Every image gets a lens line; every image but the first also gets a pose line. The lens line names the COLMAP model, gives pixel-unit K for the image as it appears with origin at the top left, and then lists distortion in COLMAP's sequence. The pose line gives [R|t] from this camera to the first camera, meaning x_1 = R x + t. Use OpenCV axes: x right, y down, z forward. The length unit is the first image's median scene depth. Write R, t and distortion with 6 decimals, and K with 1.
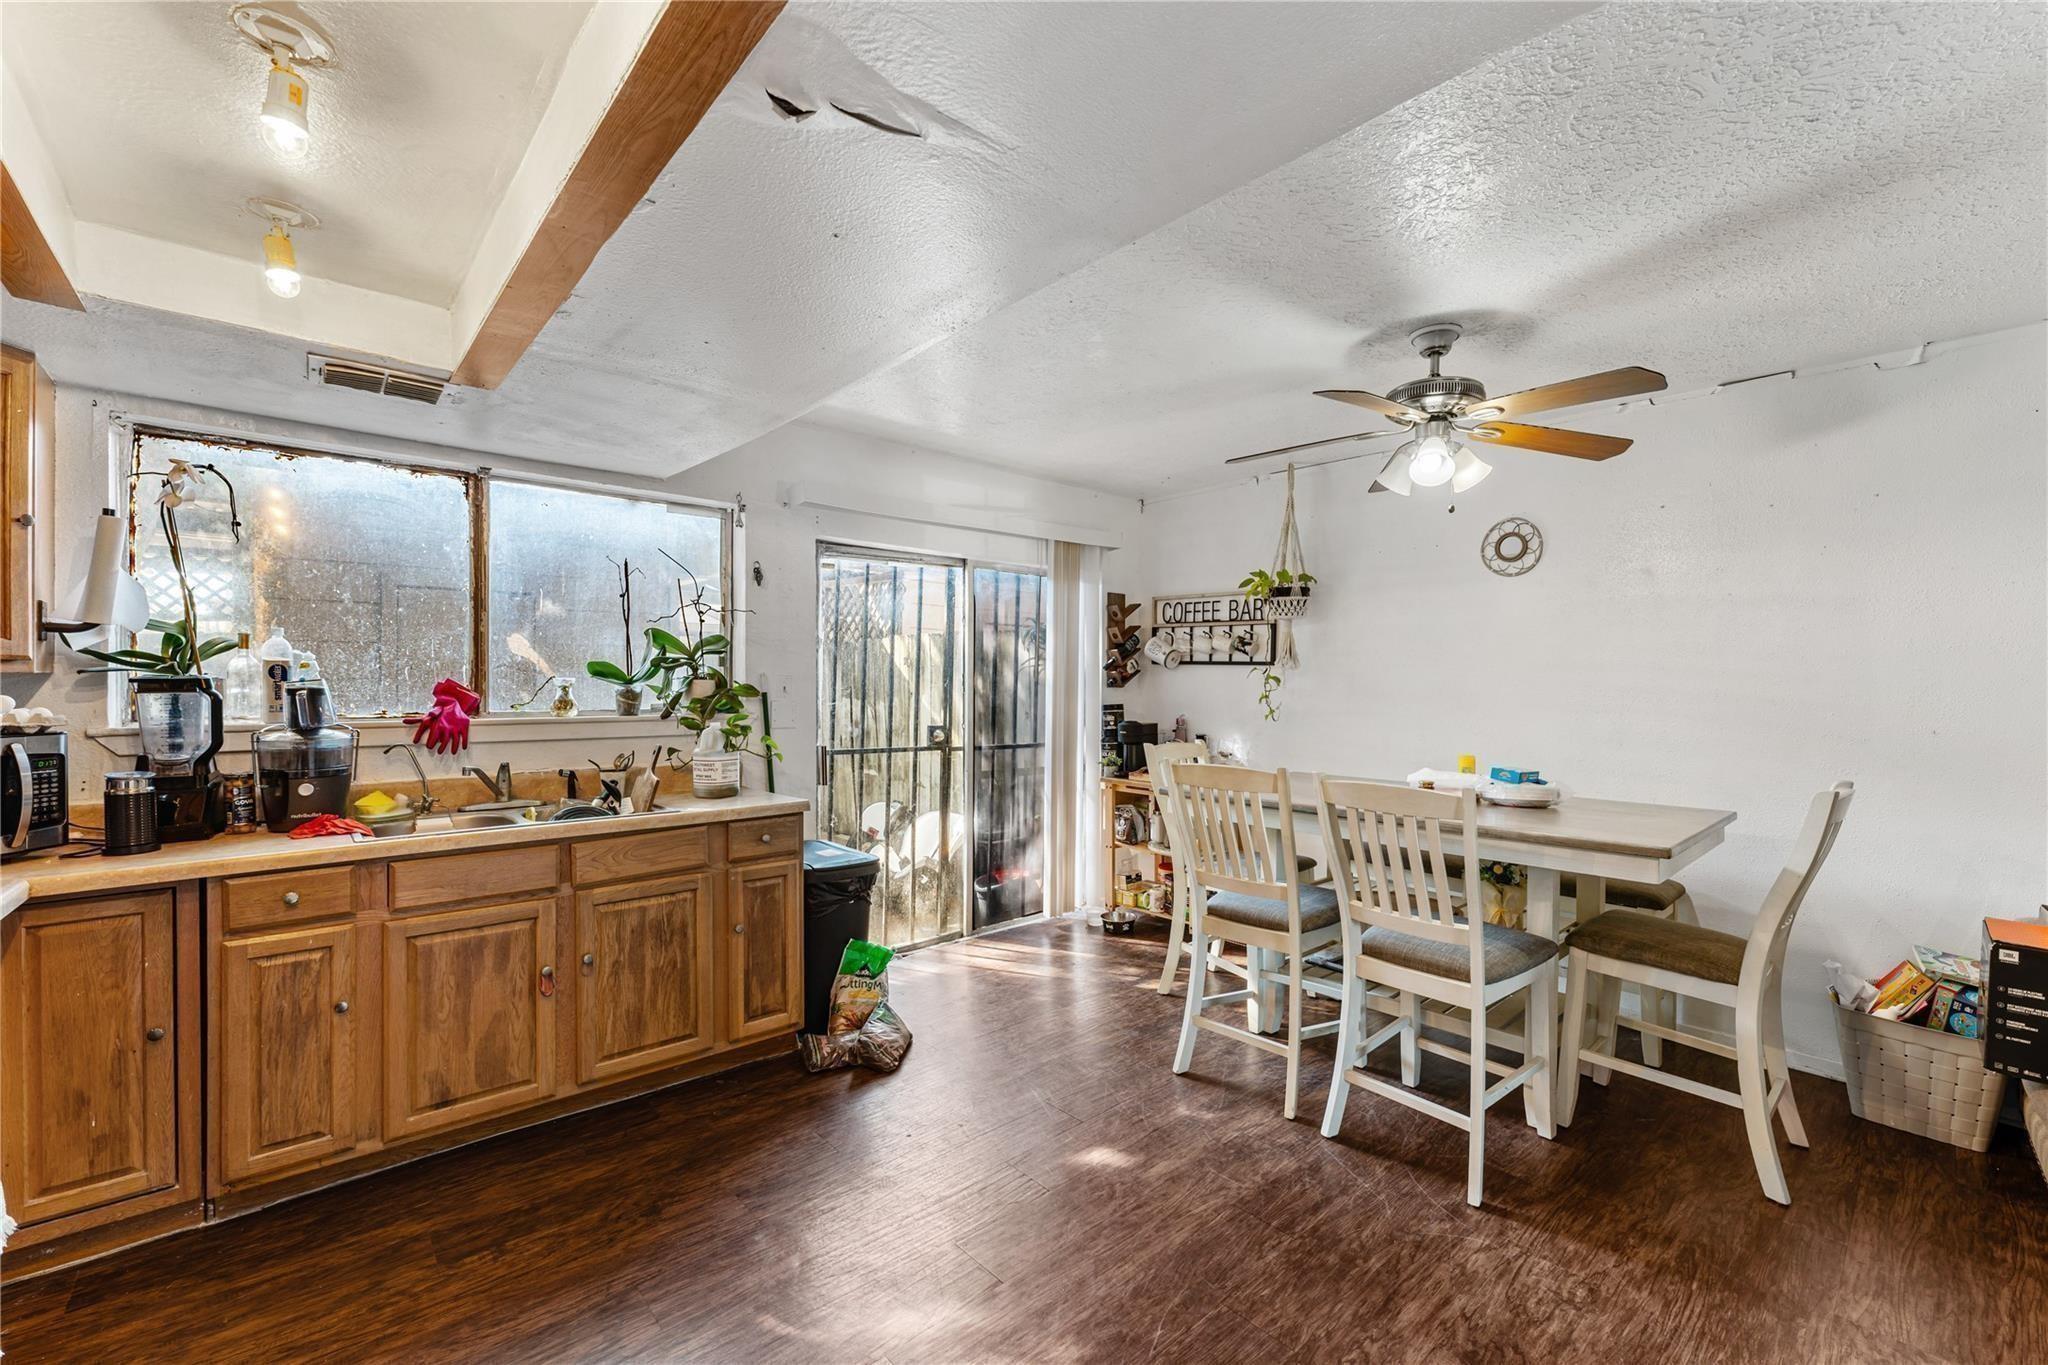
lens RADIAL K [[835.1, 0, 1032.2], [0, 835.1, 693.4], [0, 0, 1]] dist [-0.007487, -0.000533]
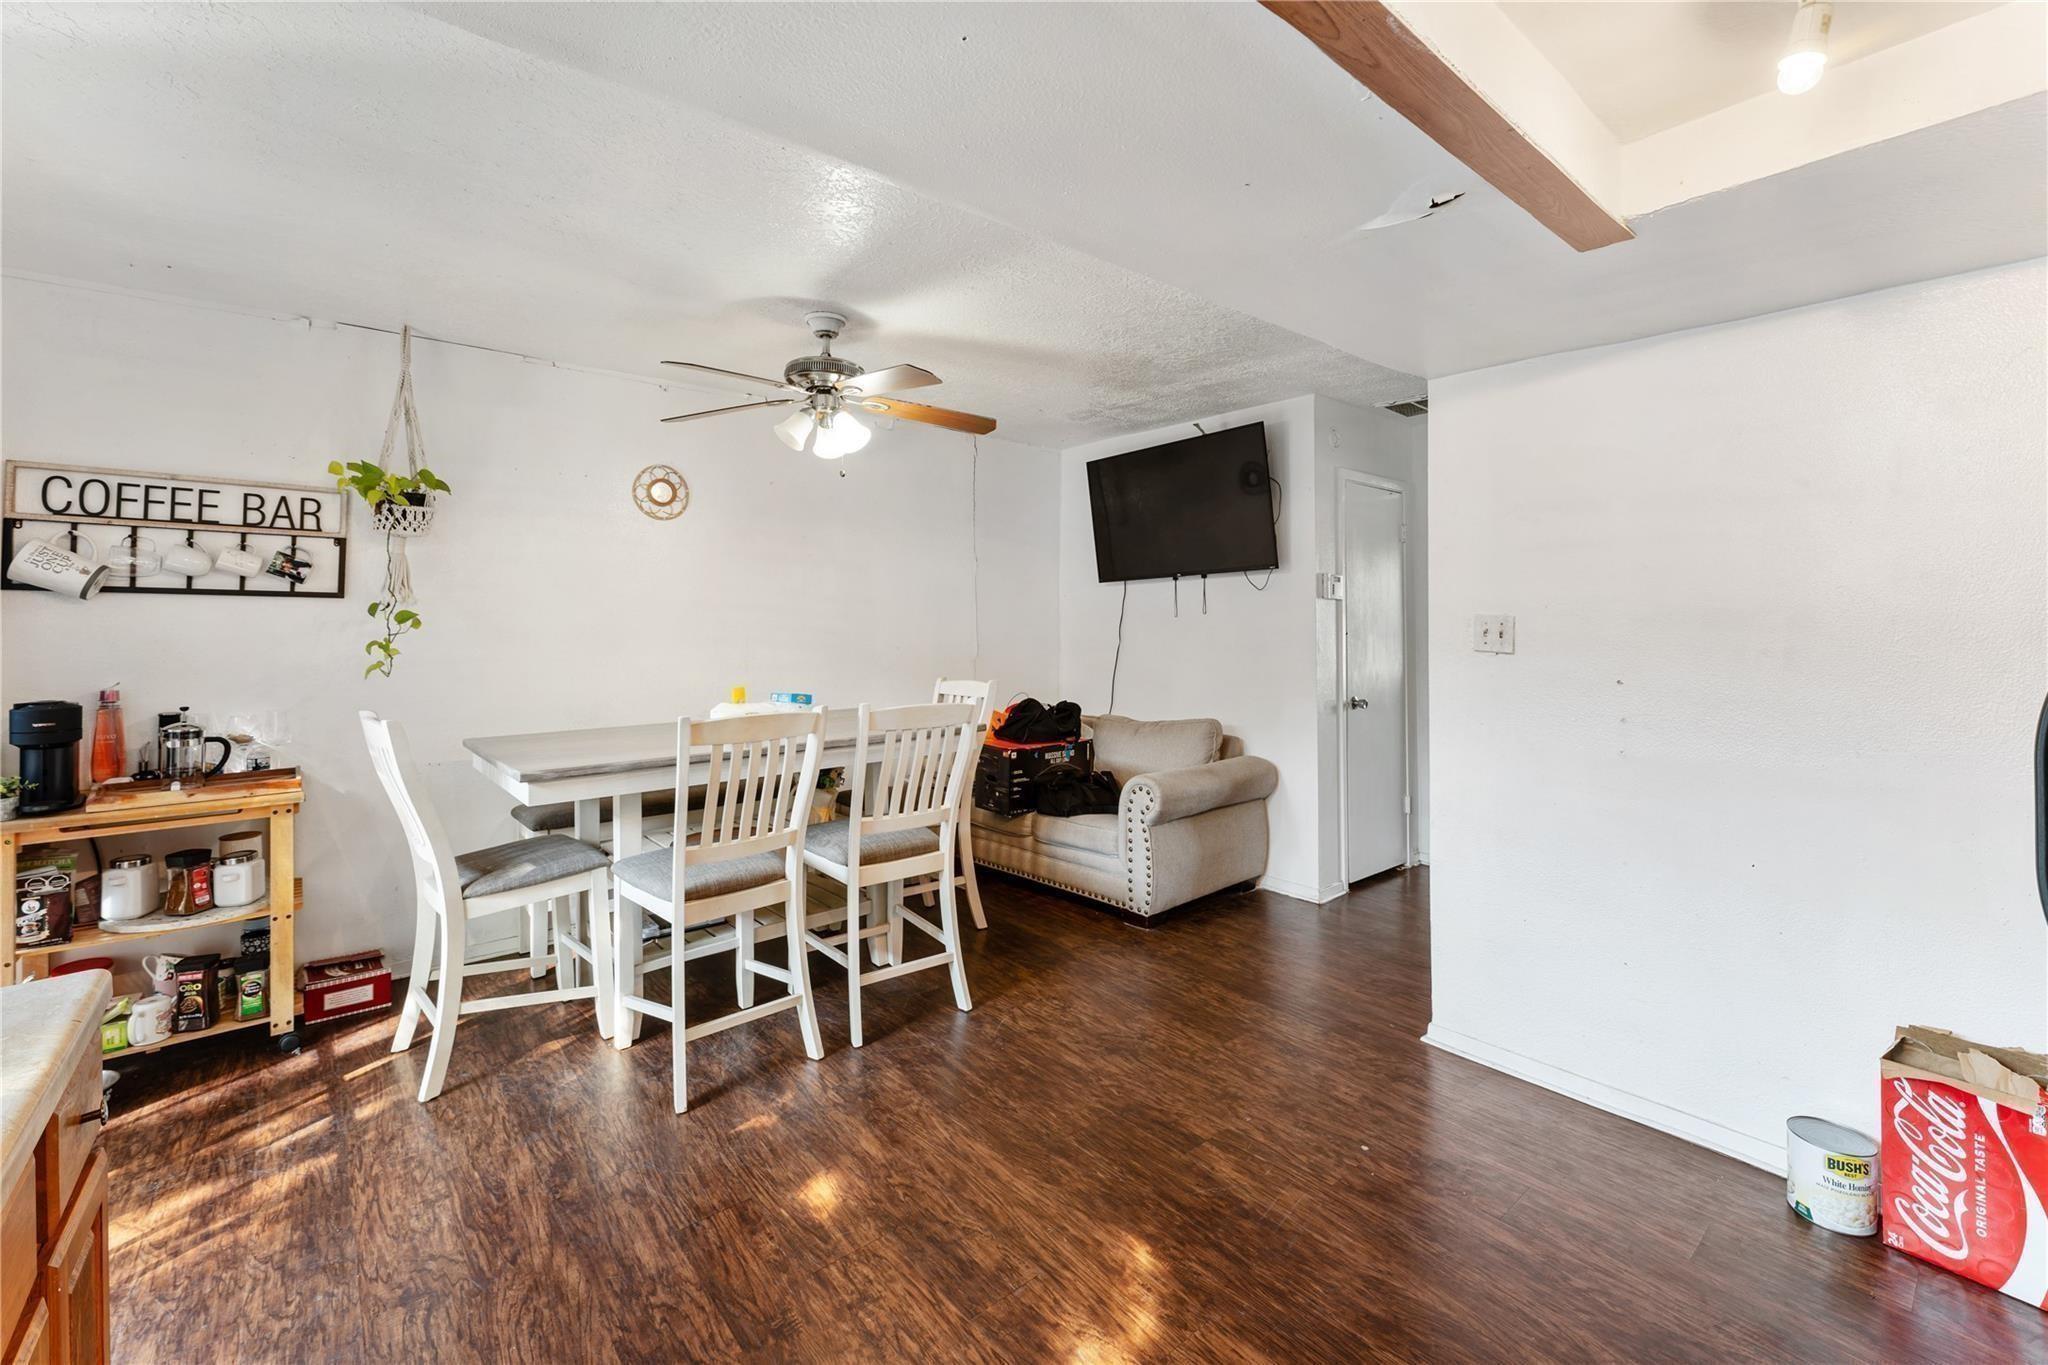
lens RADIAL K [[835.1, 0, 1069.6], [0, 835.1, 604.7], [0, 0, 1]] dist [-0.007487, -0.000533]
pose [[0.024610, 0.009773, 0.999649, -0.440535], [0.017368, 0.999797, -0.010202, -0.011764], [-0.999546, 0.017613, 0.024435, 0.425503]]
